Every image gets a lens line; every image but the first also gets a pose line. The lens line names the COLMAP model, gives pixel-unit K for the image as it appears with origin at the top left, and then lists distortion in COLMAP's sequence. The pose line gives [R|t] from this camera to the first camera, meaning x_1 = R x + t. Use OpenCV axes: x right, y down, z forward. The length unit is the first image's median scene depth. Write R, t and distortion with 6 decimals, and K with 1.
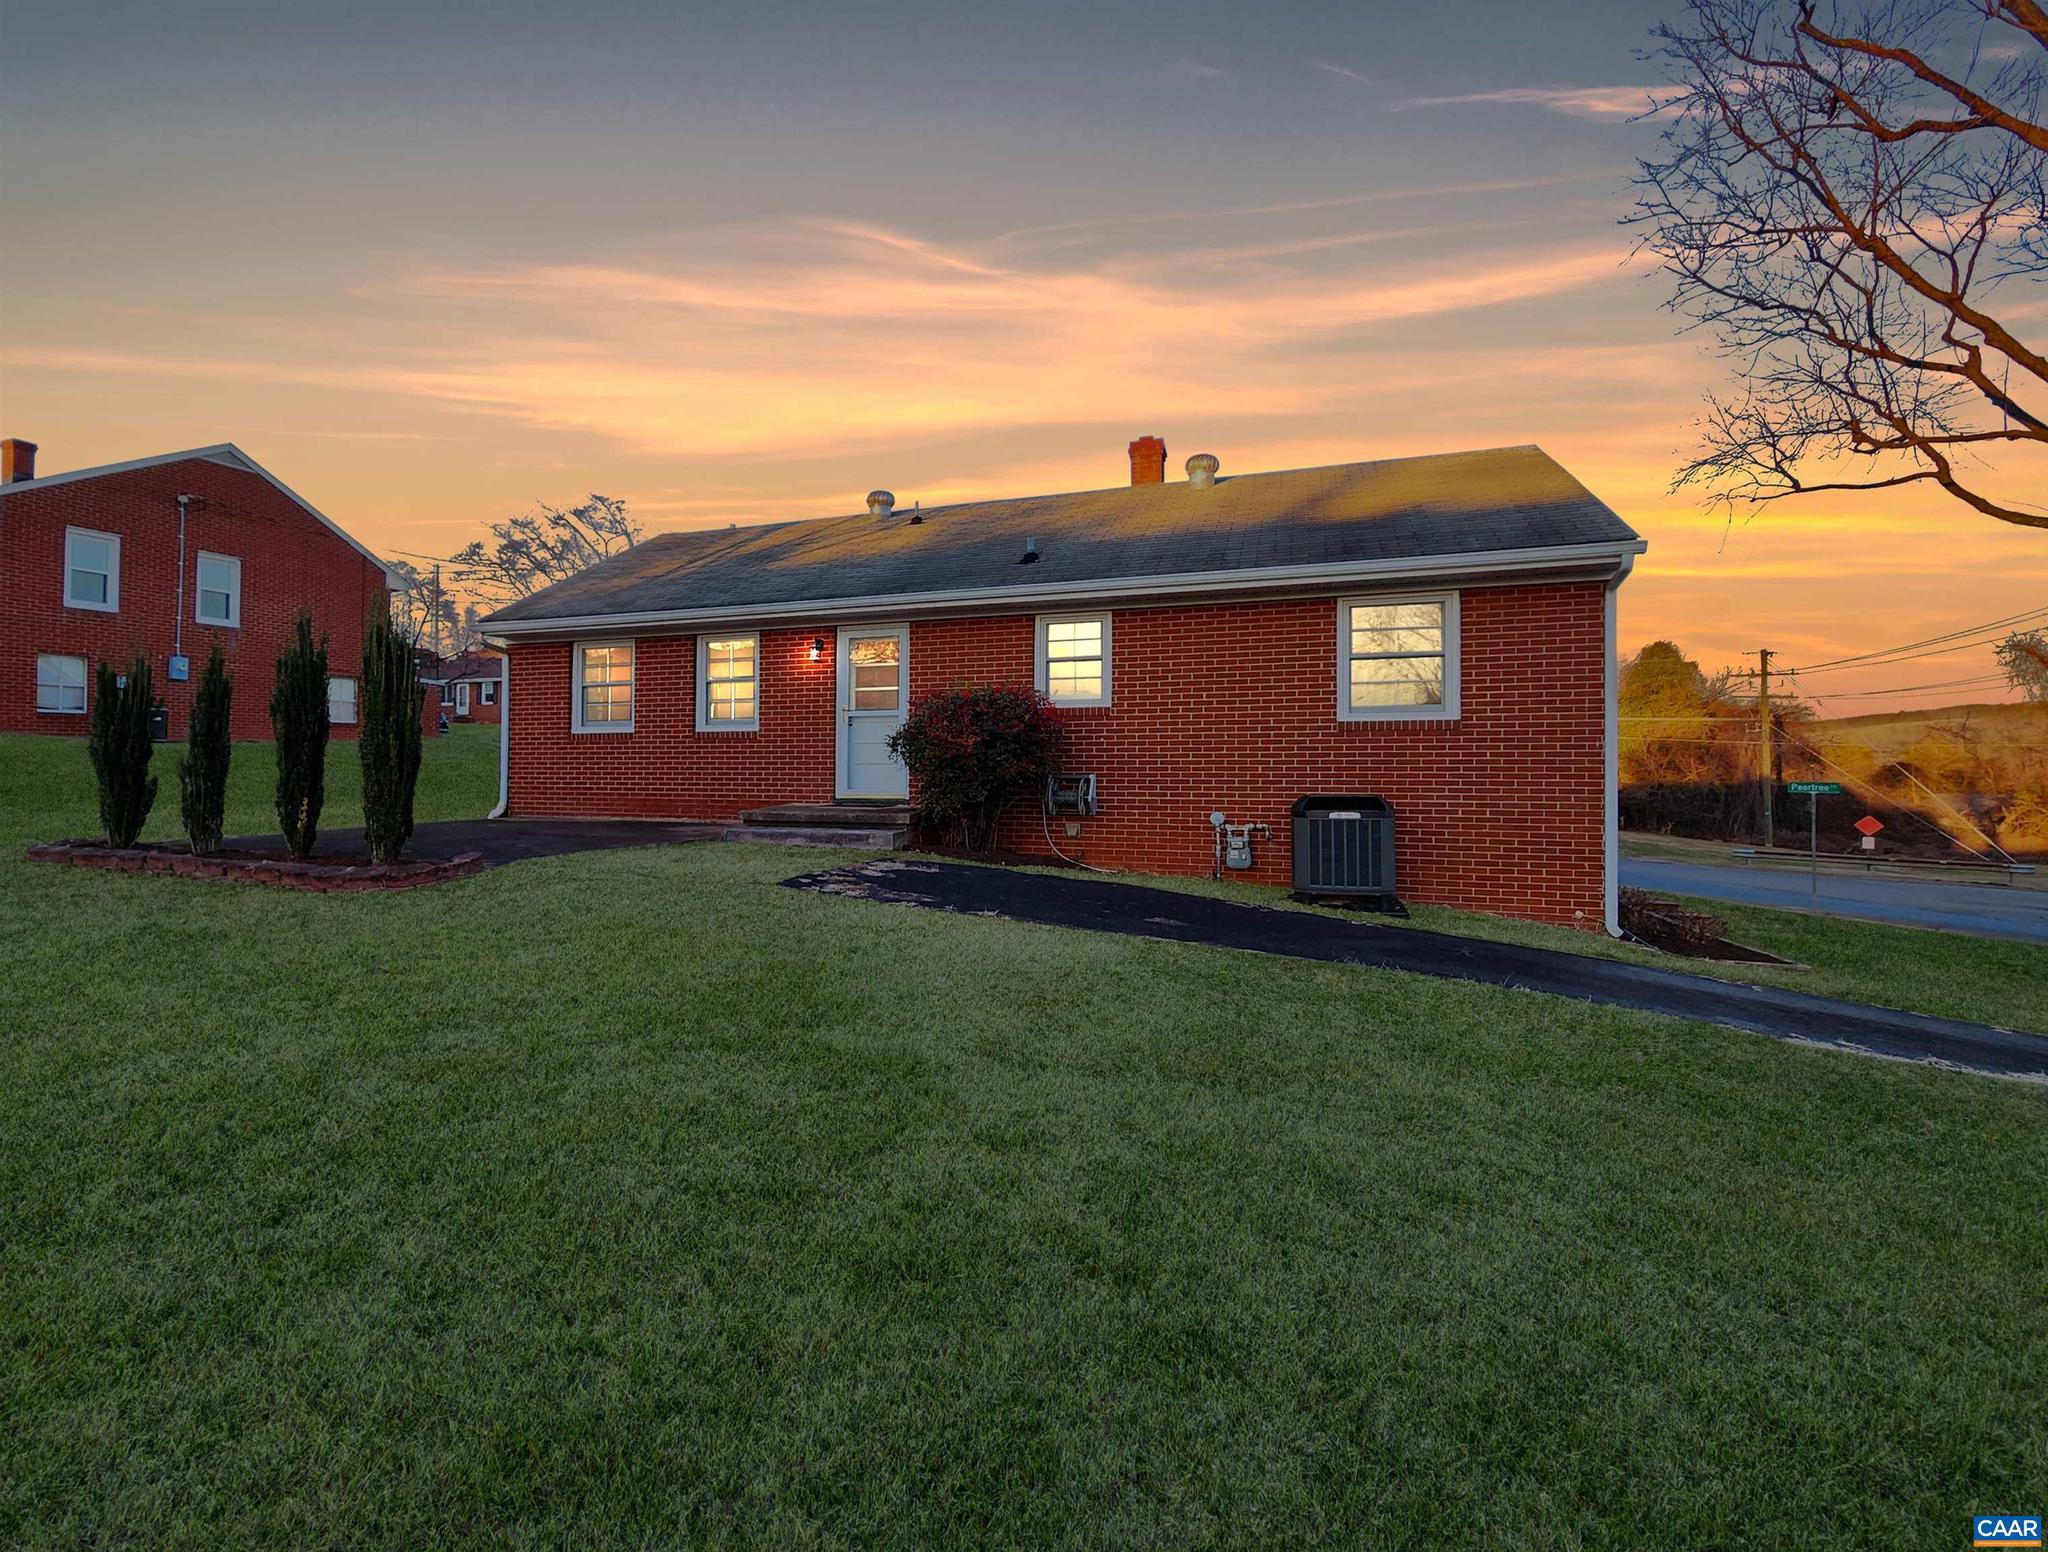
lens RADIAL K [[1040.9, 0, 1023.1], [0, 1040.9, 713.0], [0, 0, 1]] dist [0.003720, 0.001428]
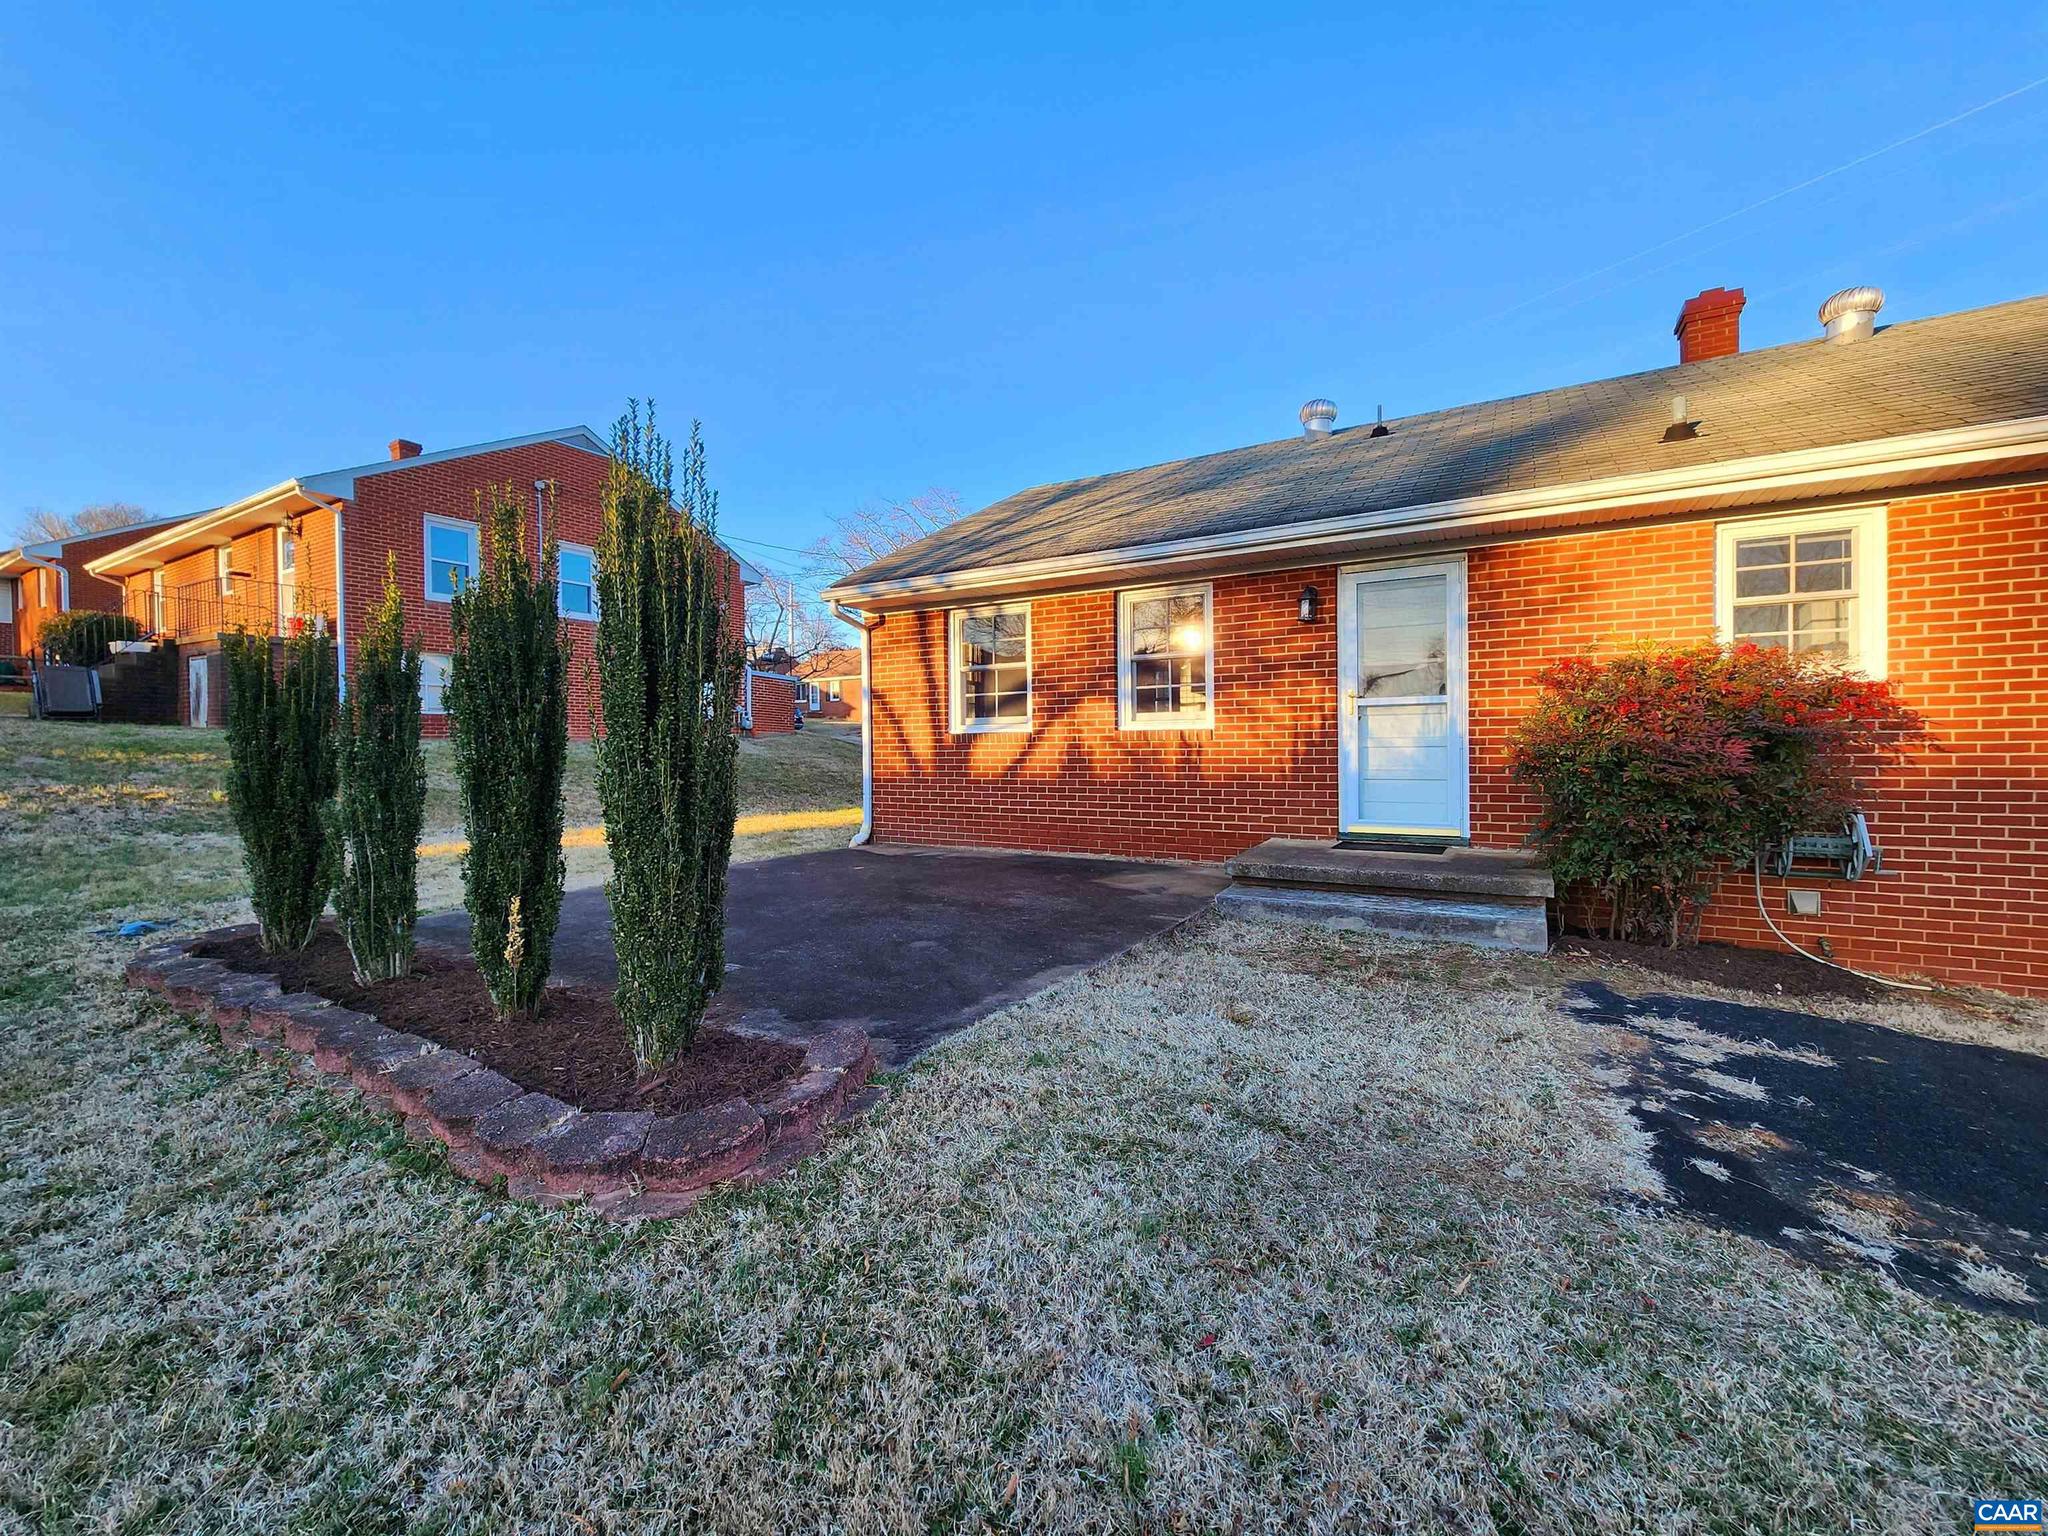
lens RADIAL K [[837.2, 0, 1020.3], [0, 837.2, 755.2], [0, 0, 1]] dist [0.001091, -0.000130]
pose [[0.968093, 0.000205, -0.250590, -0.275480], [0.014965, 0.998168, 0.058631, 0.000455], [0.250143, -0.060511, 0.966316, 0.510163]]
